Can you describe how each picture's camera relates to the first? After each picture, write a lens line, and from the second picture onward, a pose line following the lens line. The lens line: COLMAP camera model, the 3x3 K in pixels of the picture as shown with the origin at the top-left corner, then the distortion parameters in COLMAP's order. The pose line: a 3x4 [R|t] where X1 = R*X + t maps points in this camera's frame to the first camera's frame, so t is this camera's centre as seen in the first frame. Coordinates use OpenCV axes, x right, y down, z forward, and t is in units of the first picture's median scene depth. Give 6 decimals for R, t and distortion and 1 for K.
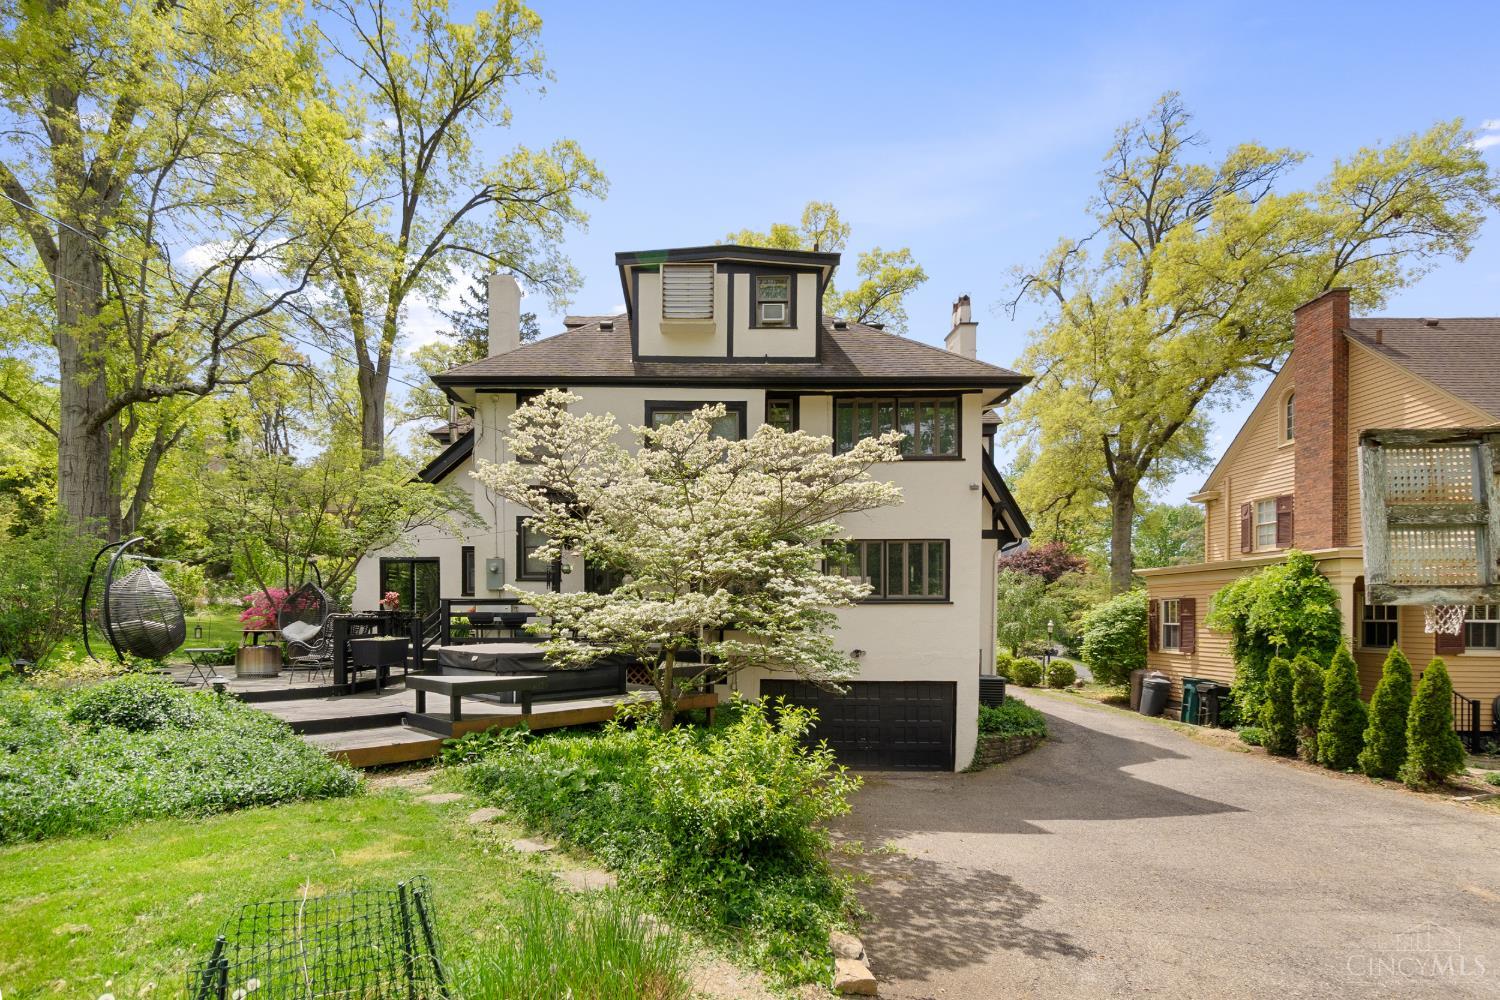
lens RADIAL K [[735.5, 0, 660.1], [0, 735.5, 622.3], [0, 0, 1]] dist [-0.002871, -0.001555]
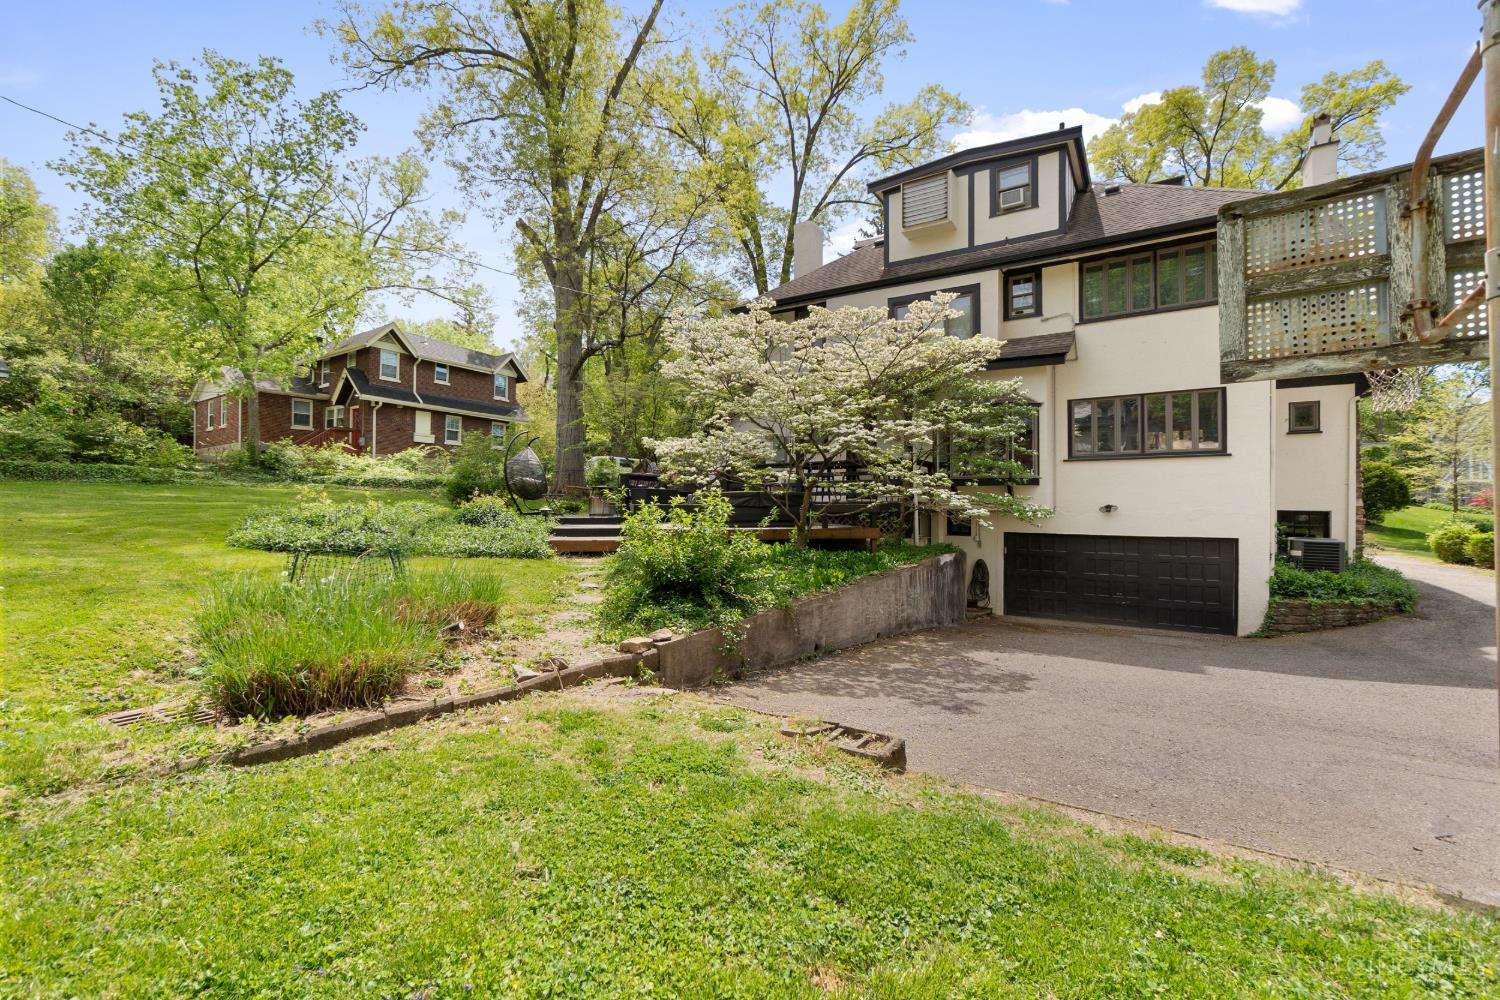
lens RADIAL K [[646.2, 0, 752.0], [0, 646.2, 505.1], [0, 0, 1]] dist [-0.002098, -0.000156]
pose [[0.851983, -0.010992, -0.523453, 0.308279], [0.001089, 0.999815, -0.019223, 0.053240], [0.523568, 0.015808, 0.851837, -0.018309]]
